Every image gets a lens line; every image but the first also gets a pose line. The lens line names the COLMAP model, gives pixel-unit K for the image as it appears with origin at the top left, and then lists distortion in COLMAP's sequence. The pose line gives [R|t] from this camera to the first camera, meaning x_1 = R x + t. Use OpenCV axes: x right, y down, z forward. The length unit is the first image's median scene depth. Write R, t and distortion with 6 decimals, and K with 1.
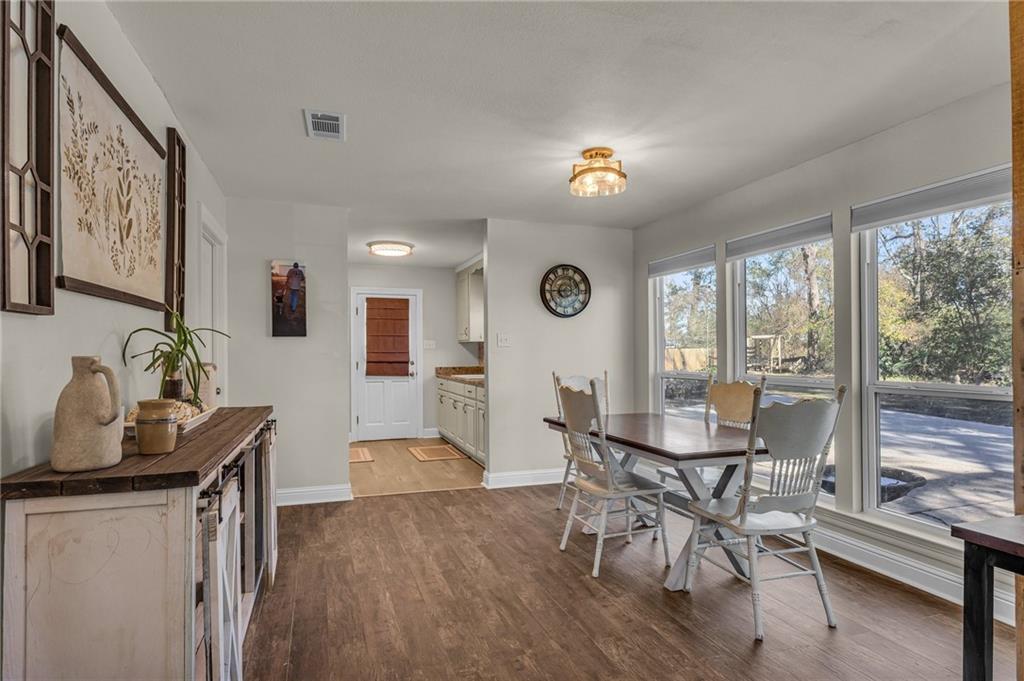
lens RADIAL K [[512.0, 0, 512.0], [0, 512.0, 340.5], [0, 0, 1]] dist [-0.000682, 0.000742]
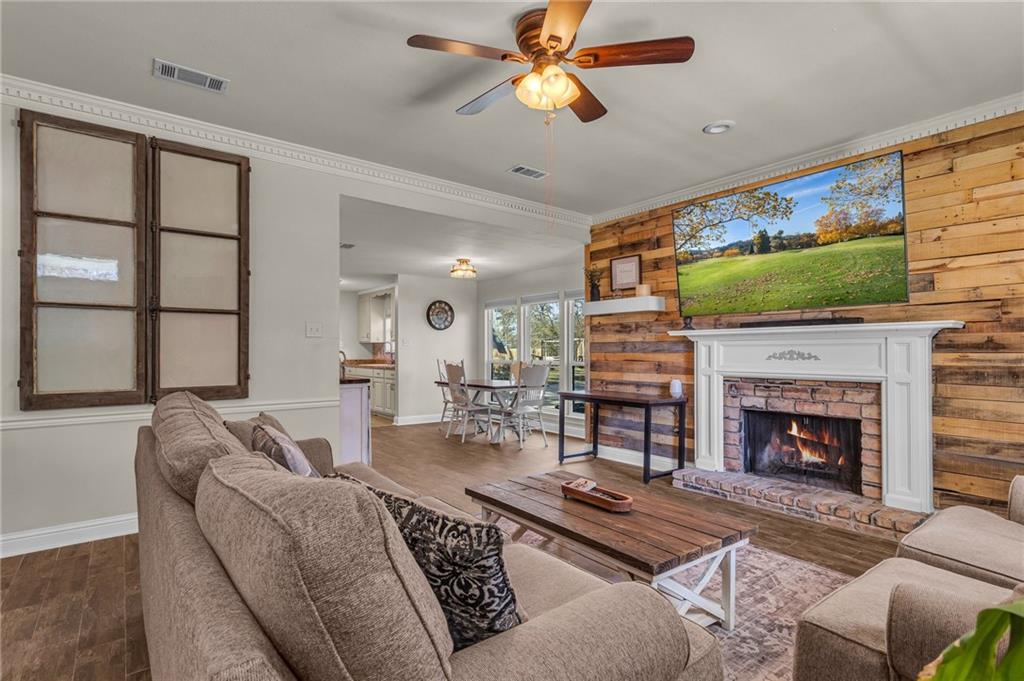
lens RADIAL K [[512.0, 0, 512.0], [0, 512.0, 340.5], [0, 0, 1]] dist [-0.000682, 0.000742]
pose [[0.950812, 0.008429, 0.309654, -0.208383], [-0.008793, 0.999961, -0.000222, -0.010222], [-0.309644, -0.002512, 0.950849, -0.771921]]
